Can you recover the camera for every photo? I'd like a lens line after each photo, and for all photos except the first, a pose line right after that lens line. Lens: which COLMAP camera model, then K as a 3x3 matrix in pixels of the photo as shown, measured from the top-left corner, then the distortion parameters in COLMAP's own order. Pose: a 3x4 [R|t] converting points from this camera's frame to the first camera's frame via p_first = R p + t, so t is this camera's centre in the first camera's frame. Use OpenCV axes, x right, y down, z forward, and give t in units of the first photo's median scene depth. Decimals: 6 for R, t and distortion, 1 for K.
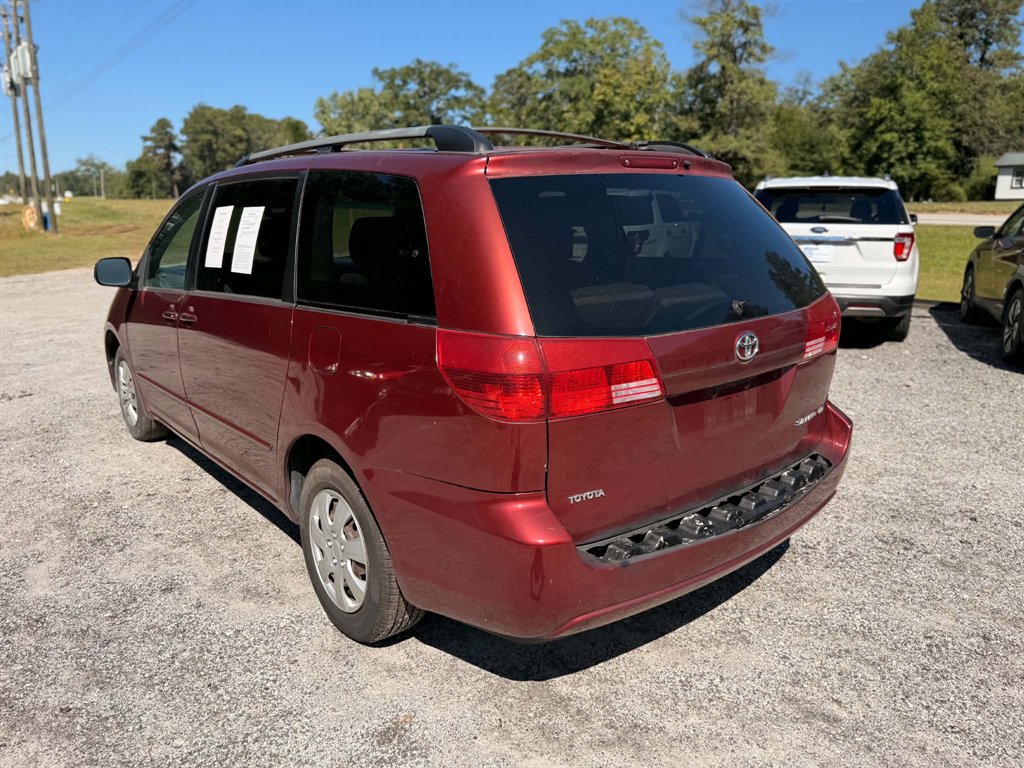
lens RADIAL K [[828.4, 0, 512.0], [0, 828.4, 384.0], [0, 0, 1]] dist [0.005711, -0.006185]
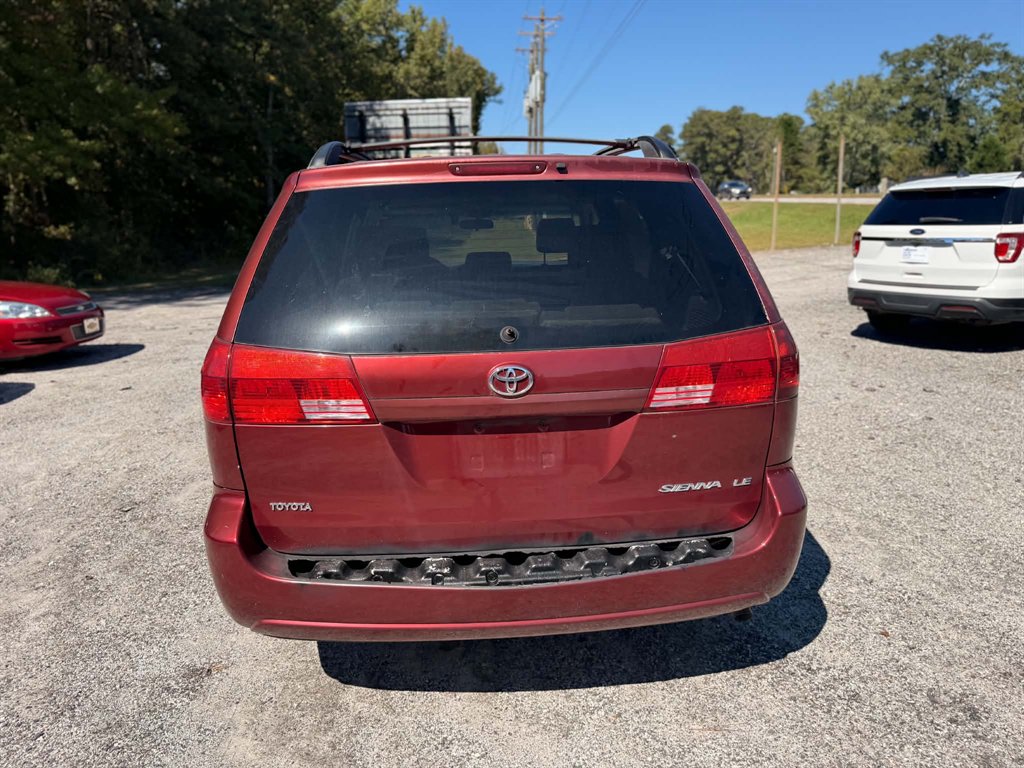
lens RADIAL K [[825.6, 0, 511.0], [0, 825.6, 378.9], [0, 0, 1]] dist [-0.007731, 0.000414]
pose [[0.772712, 0.114618, -0.624323, 0.127747], [-0.114964, 0.992567, 0.039933, -0.012727], [0.624259, 0.040918, 0.780145, 0.052480]]
